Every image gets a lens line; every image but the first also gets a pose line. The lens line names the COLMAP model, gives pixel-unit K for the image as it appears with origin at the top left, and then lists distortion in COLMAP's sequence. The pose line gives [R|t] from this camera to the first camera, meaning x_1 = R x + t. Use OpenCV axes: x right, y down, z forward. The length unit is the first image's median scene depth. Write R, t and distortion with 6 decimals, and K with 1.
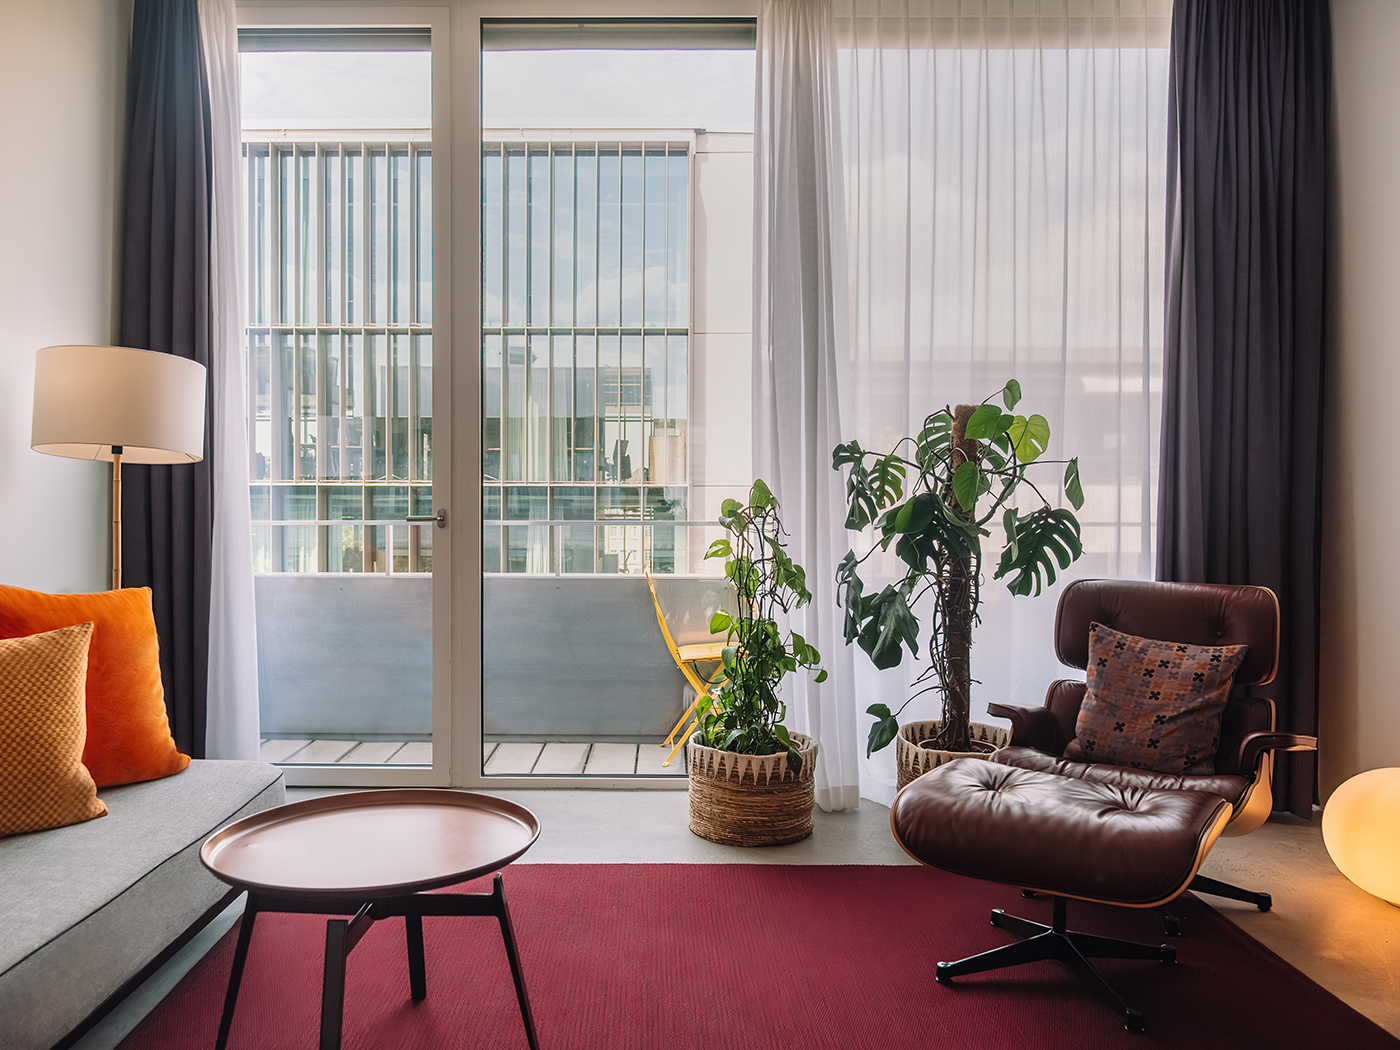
lens RADIAL K [[951.6, 0, 700.0], [0, 951.6, 525.0], [0, 0, 1]] dist [-0.025489, 0.000329]
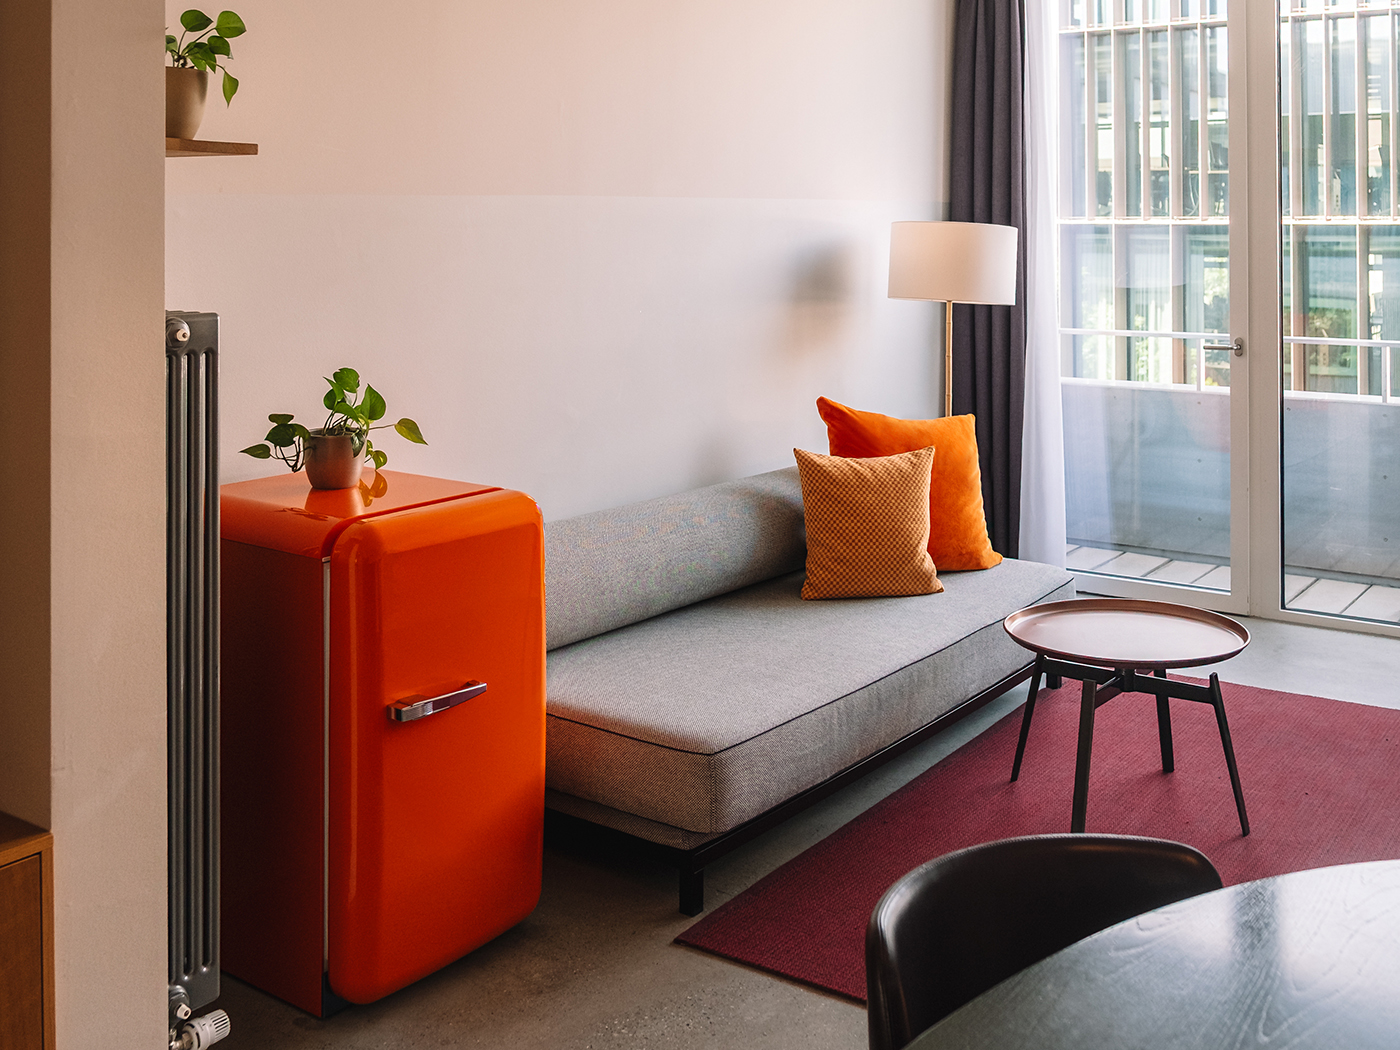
lens RADIAL K [[1208.4, 0, 700.0], [0, 1208.4, 525.0], [0, 0, 1]] dist [0.003621, 0.000744]
pose [[0.733848, 0.099049, -0.672054, 0.225081], [0.037464, 0.981906, 0.185624, -0.100632], [0.678280, -0.161397, 0.716860, -0.389833]]
